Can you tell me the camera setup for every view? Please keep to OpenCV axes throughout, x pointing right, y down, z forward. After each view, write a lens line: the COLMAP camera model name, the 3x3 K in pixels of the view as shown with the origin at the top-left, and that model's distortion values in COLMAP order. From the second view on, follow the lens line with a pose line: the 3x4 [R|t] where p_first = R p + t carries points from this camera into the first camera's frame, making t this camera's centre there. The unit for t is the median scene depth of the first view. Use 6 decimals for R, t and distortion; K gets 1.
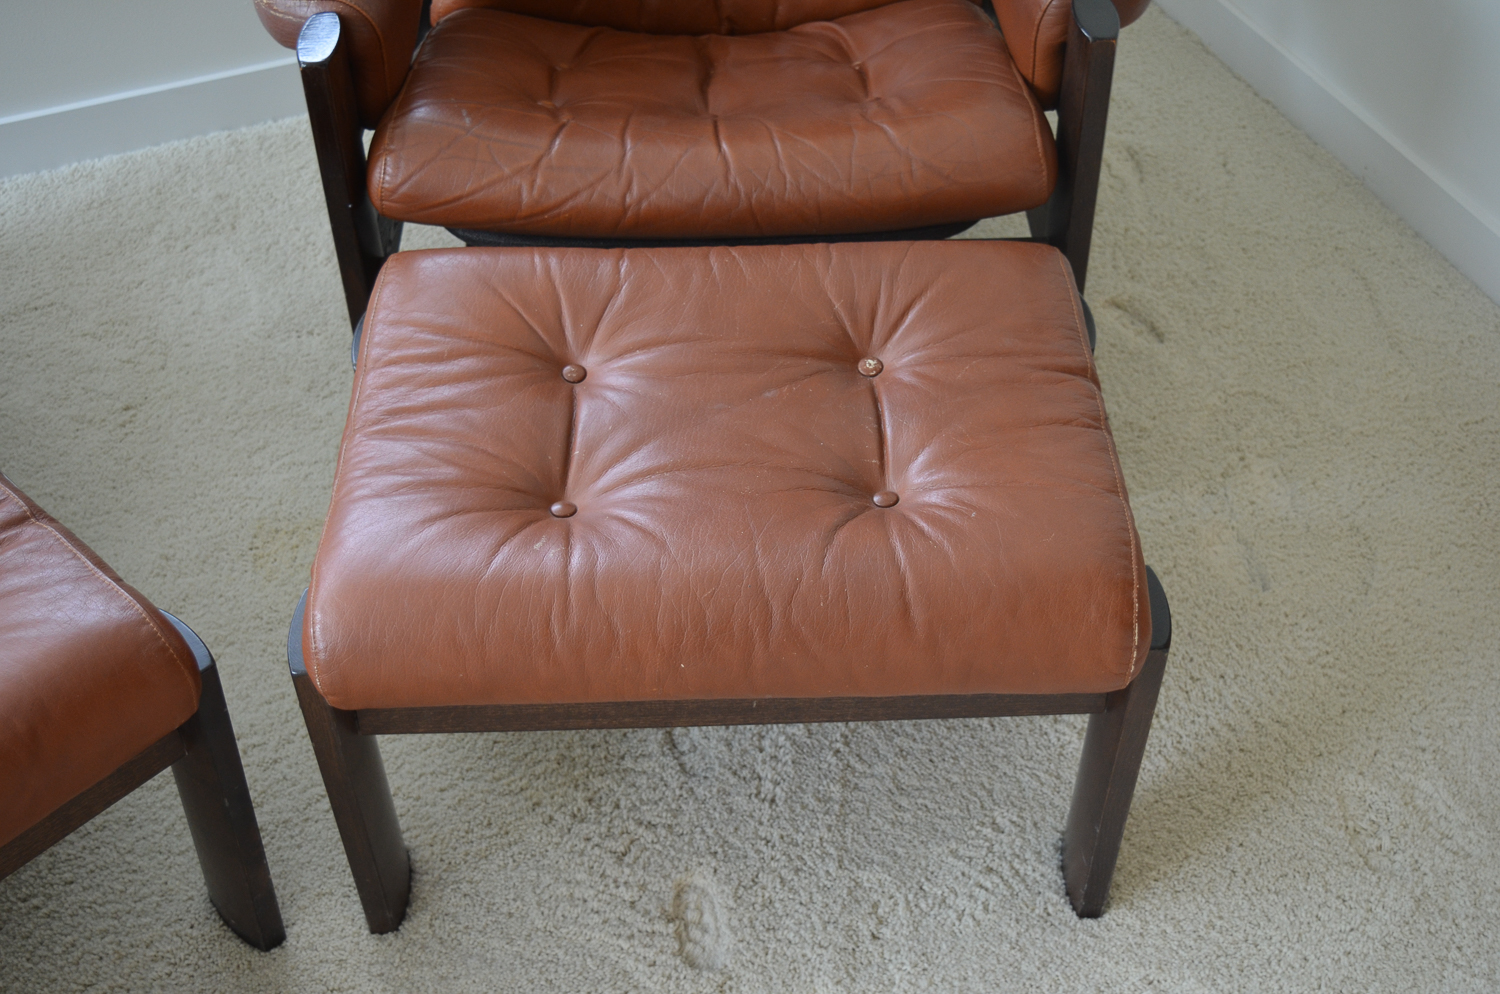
lens RADIAL K [[1807.0, 0, 698.8], [0, 1807.0, 544.9], [0, 0, 1]] dist [-0.038794, 0.003001]
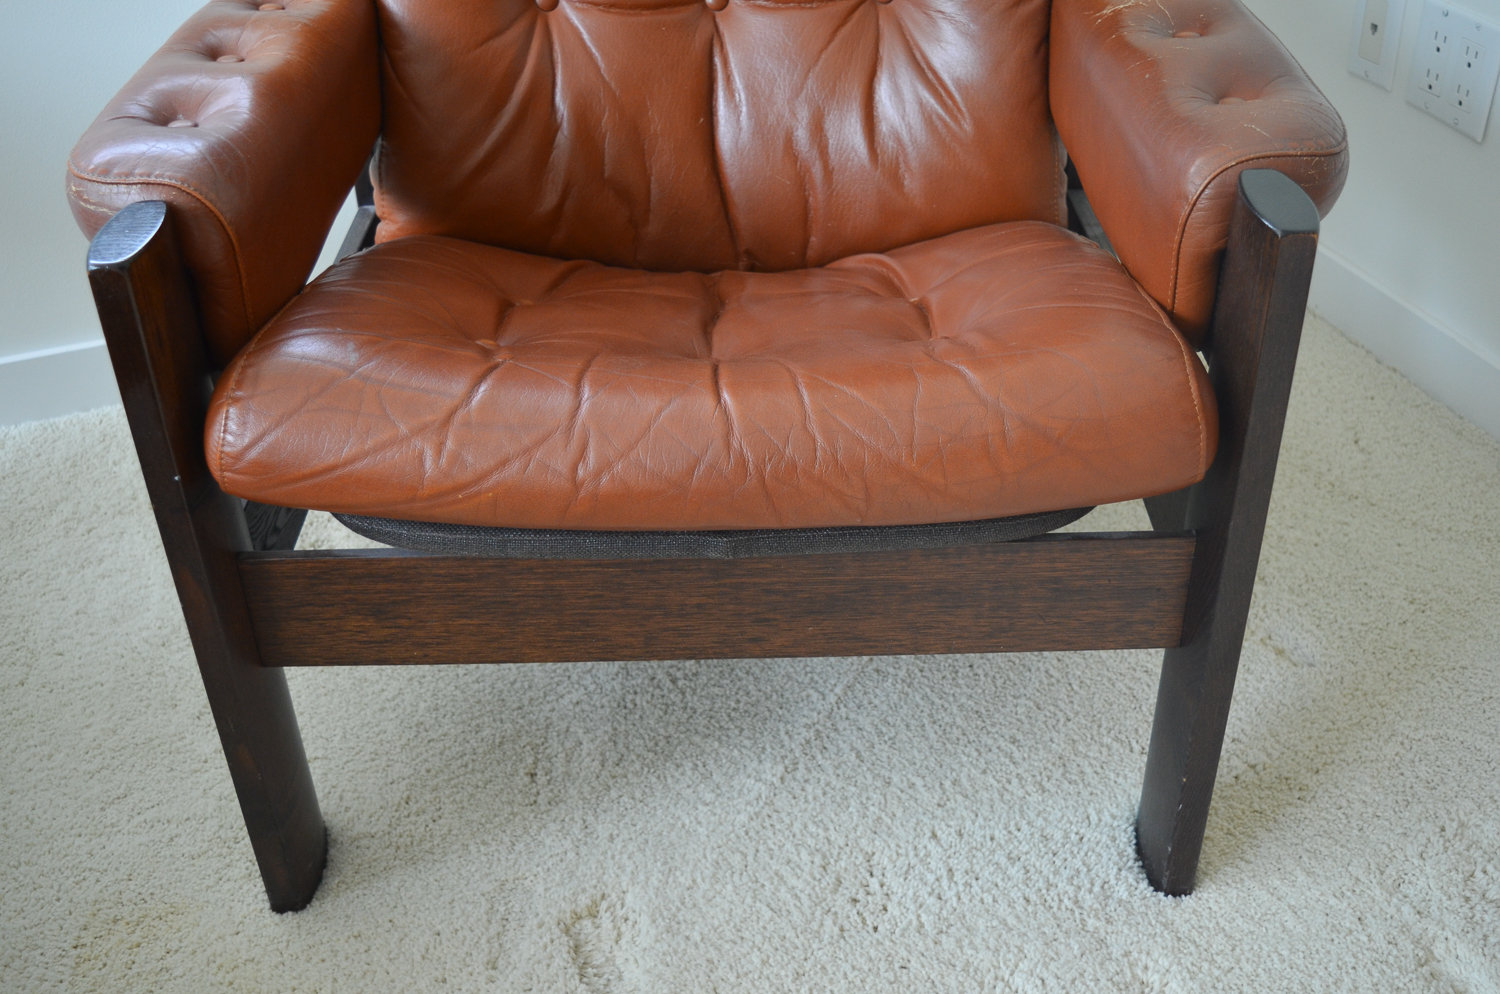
lens RADIAL K [[1661.4, 0, 750.0], [0, 1661.4, 497.0], [0, 0, 1]] dist [-0.083894, -0.000145]
pose [[0.999966, 0.008249, -0.000957, 0.021319], [-0.008285, 0.983252, -0.182062, -0.061168], [-0.000561, 0.182063, 0.983287, 0.342937]]
